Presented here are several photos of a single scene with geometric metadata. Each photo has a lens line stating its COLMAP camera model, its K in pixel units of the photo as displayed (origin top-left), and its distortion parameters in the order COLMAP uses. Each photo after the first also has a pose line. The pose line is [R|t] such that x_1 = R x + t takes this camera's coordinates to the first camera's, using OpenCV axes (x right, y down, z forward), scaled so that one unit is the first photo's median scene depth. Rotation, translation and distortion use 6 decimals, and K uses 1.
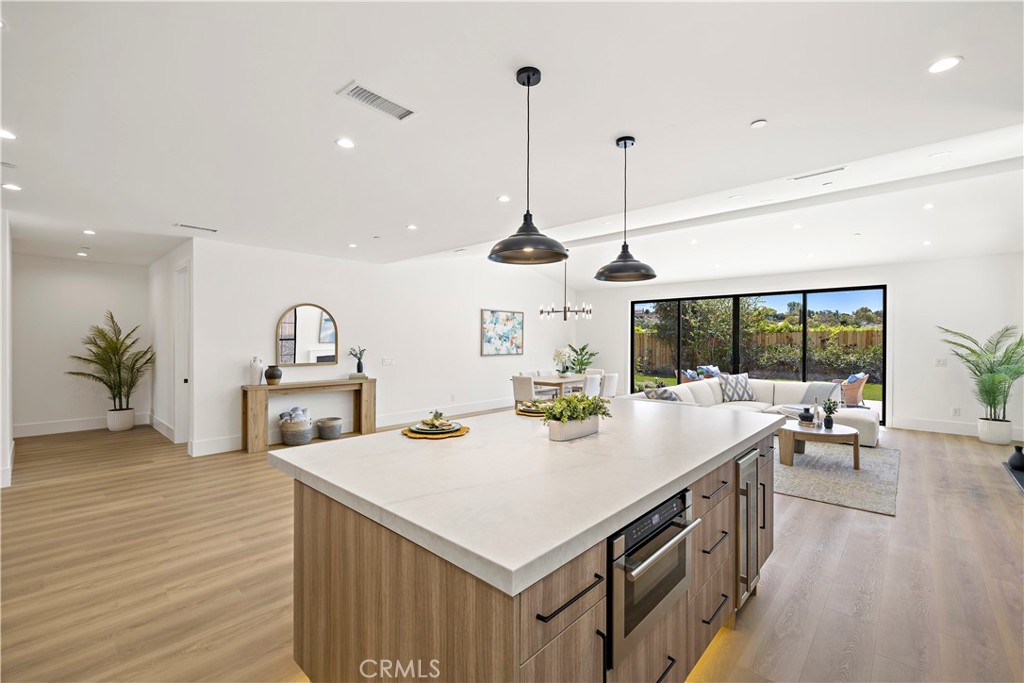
lens RADIAL K [[435.9, 0, 515.4], [0, 435.9, 343.3], [0, 0, 1]] dist [-0.001074, -0.000369]
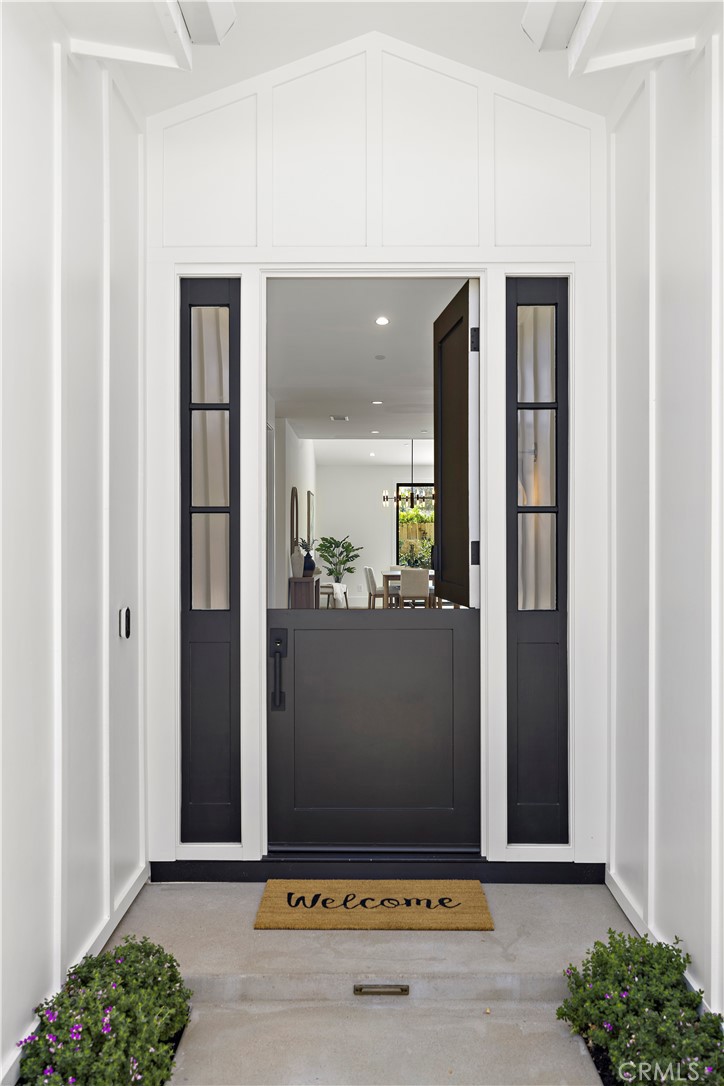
lens RADIAL K [[1072.0, 0, 356.0], [0, 1072.0, 539.4], [0, 0, 1]] dist [0.036134, 0.000000]
pose [[0.745659, -0.001380, 0.666327, -1.307079], [0.005149, 0.999980, -0.003691, 0.017816], [-0.666308, 0.006183, 0.745651, -0.511842]]
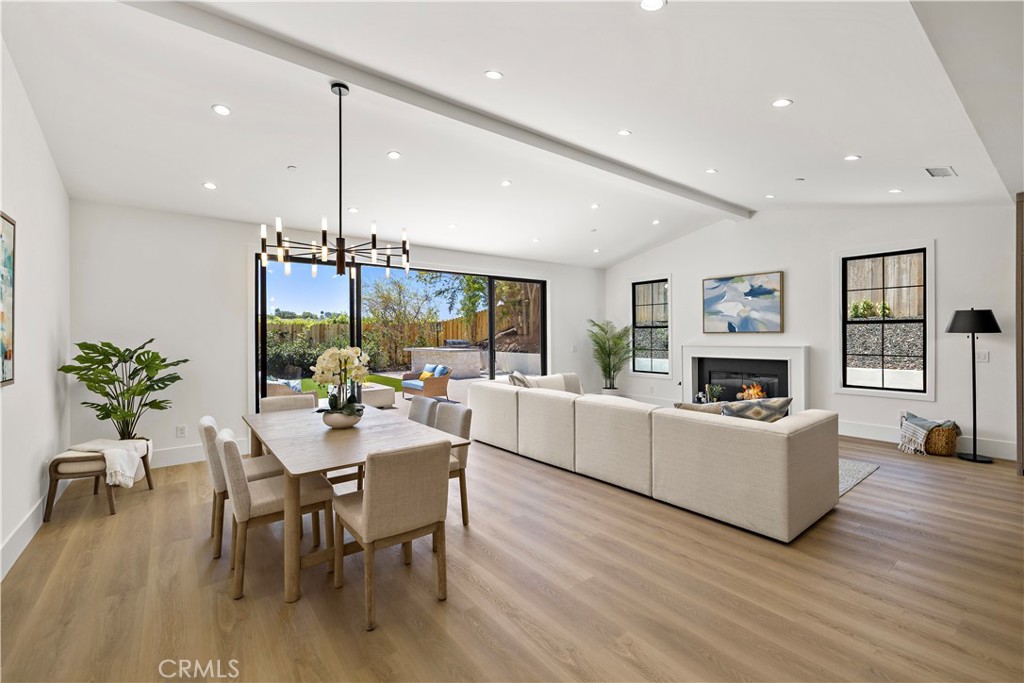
lens RADIAL K [[435.9, 0, 522.3], [0, 435.9, 336.1], [0, 0, 1]] dist [-0.001074, -0.000369]
pose [[0.160539, -0.004537, 0.987019, -0.210696], [0.012309, 0.999921, 0.002594, 0.002492], [-0.986953, 0.011733, 0.160582, 0.716638]]
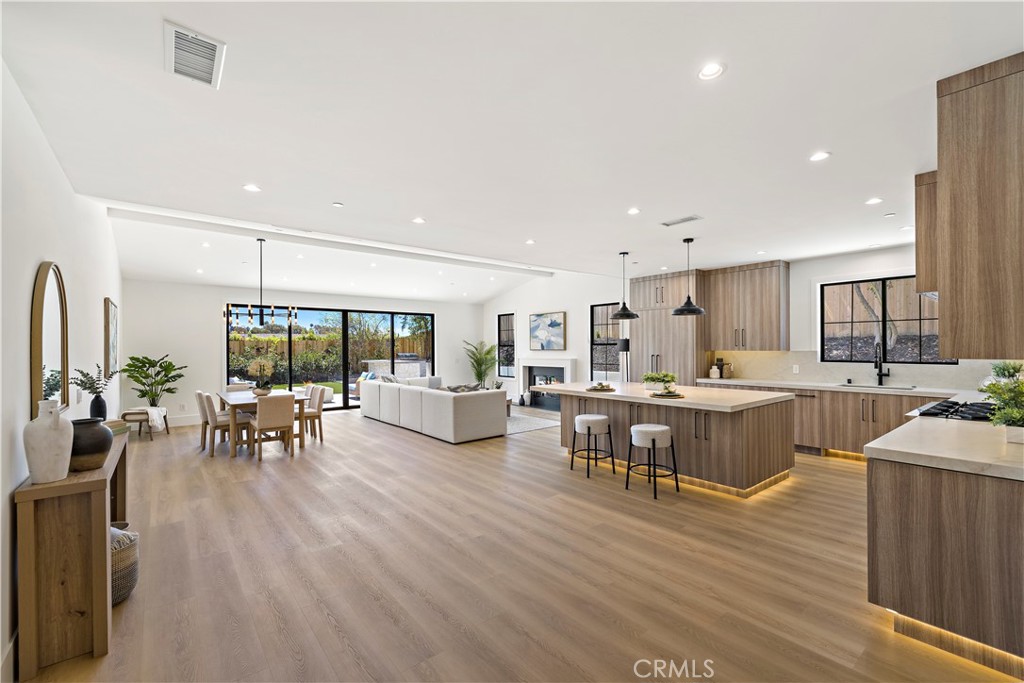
lens RADIAL K [[435.9, 0, 525.6], [0, 435.9, 347.6], [0, 0, 1]] dist [-0.001074, -0.000369]
pose [[0.134871, -0.001493, 0.990862, -0.577236], [0.011542, 0.999933, -0.000065, -0.003931], [-0.990796, 0.011445, 0.134879, 0.360556]]
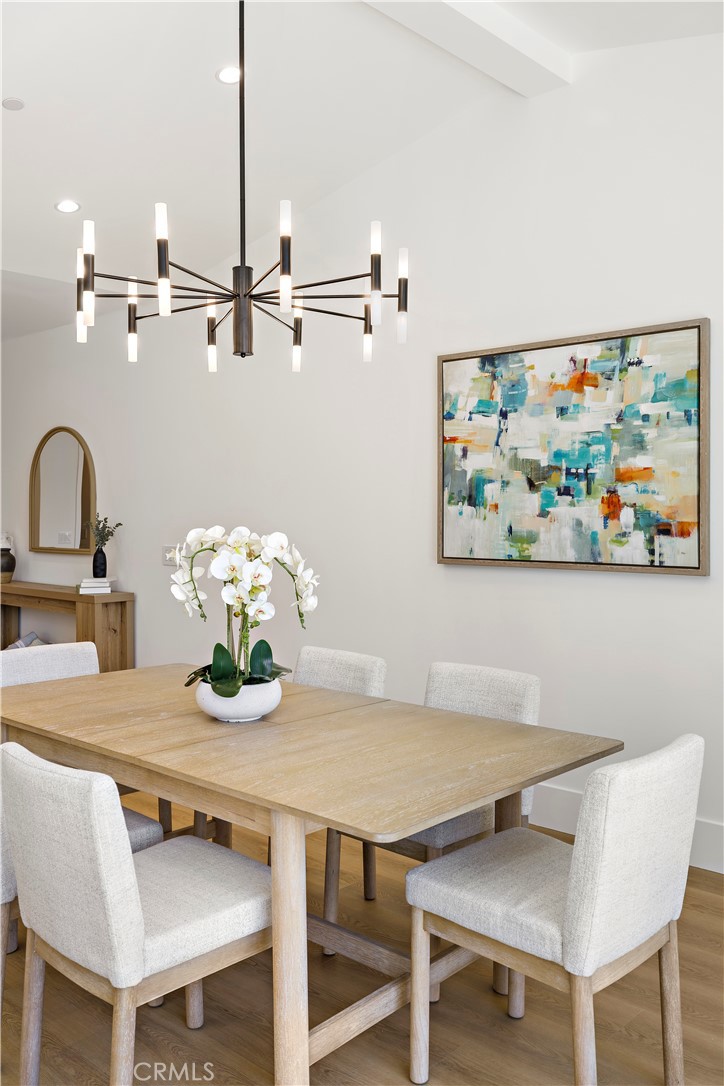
lens RADIAL K [[935.1, 0, 386.6], [0, 935.1, 519.9], [0, 0, 1]] dist [0.002885, 0.005674]
pose [[0.015561, 0.005051, -0.999866, 0.410345], [-0.005284, 0.999974, 0.004969, 0.004618], [0.999865, 0.005206, 0.015587, 0.959379]]
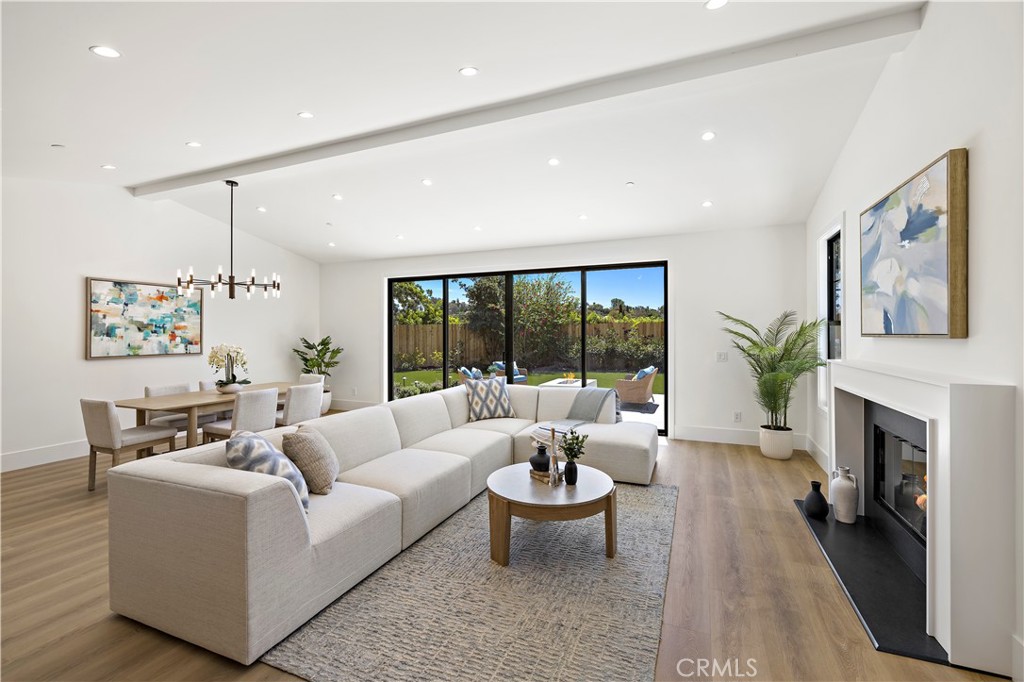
lens RADIAL K [[435.9, 0, 517.0], [0, 435.9, 333.0], [0, 0, 1]] dist [-0.001074, -0.000369]
pose [[0.941567, -0.004290, 0.336800, 0.259071], [0.006347, 0.999967, -0.005006, 0.000933], [-0.336767, 0.006851, 0.941563, 0.273123]]
